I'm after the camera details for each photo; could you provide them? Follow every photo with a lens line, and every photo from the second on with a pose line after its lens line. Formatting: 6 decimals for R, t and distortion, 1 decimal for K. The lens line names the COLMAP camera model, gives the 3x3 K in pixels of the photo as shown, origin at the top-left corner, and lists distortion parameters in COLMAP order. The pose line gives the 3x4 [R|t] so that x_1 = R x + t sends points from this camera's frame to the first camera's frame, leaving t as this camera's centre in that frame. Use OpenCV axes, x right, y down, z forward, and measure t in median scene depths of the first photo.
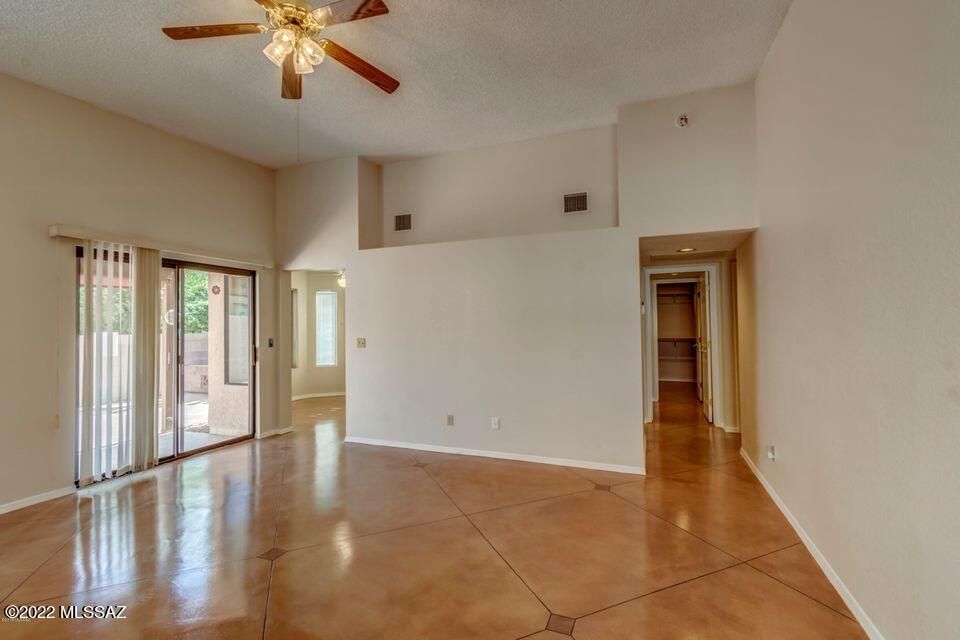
lens RADIAL K [[420.2, 0, 482.1], [0, 420.2, 316.5], [0, 0, 1]] dist [-0.009731, -0.000571]
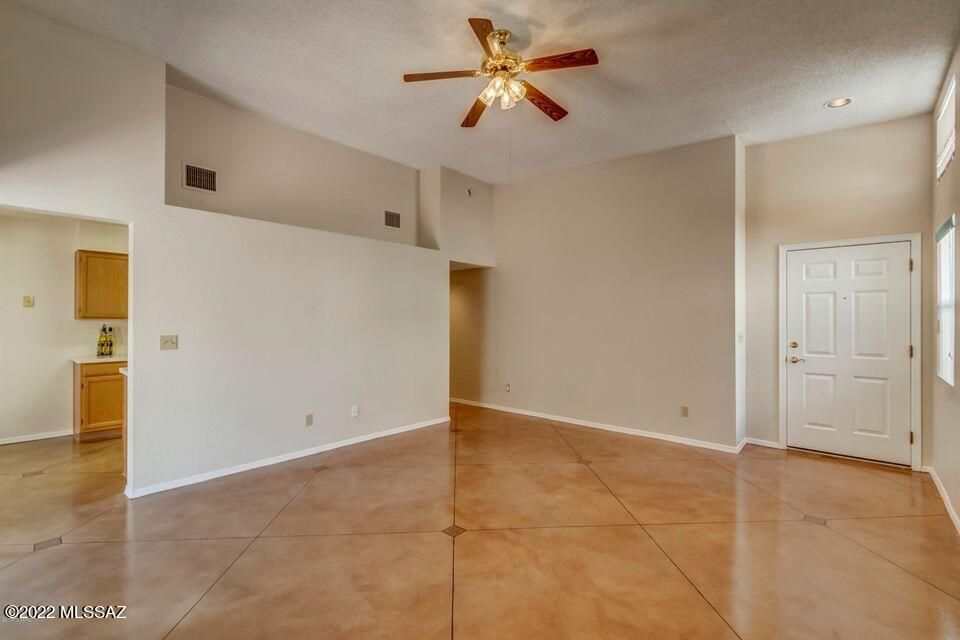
lens RADIAL K [[420.2, 0, 485.5], [0, 420.2, 317.4], [0, 0, 1]] dist [-0.009731, -0.000571]
pose [[0.340150, 0.016642, 0.940224, -0.888768], [-0.024405, 0.999663, -0.008865, 0.018823], [-0.940055, -0.019931, 0.340441, 0.343428]]
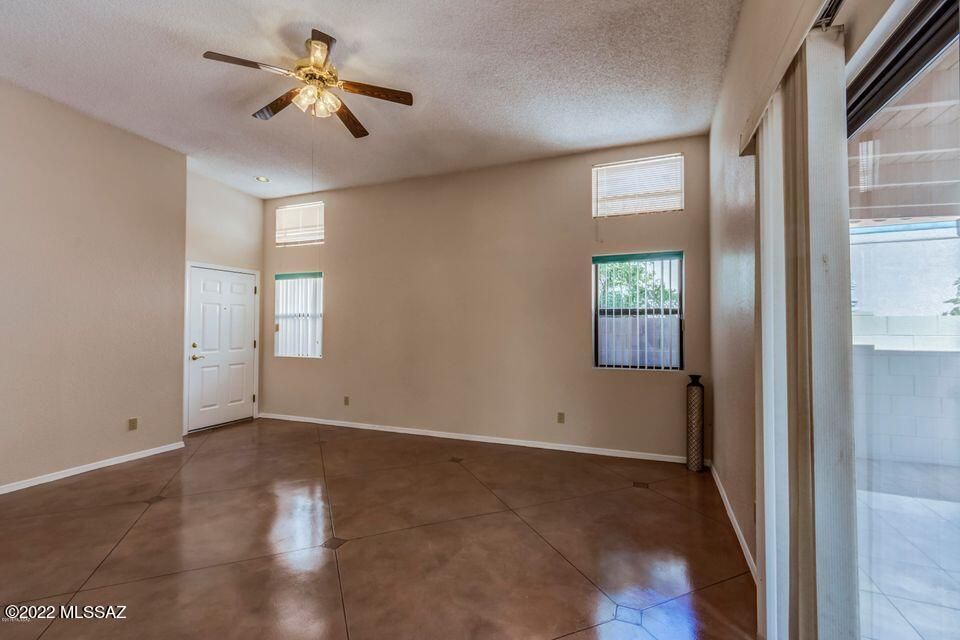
lens RADIAL K [[420.2, 0, 484.2], [0, 420.2, 322.5], [0, 0, 1]] dist [-0.009731, -0.000571]
pose [[-0.999939, 0.006717, 0.008807, -0.530036], [0.006475, 0.999607, -0.027278, 0.031174], [-0.008987, -0.027220, -0.999589, 1.224234]]
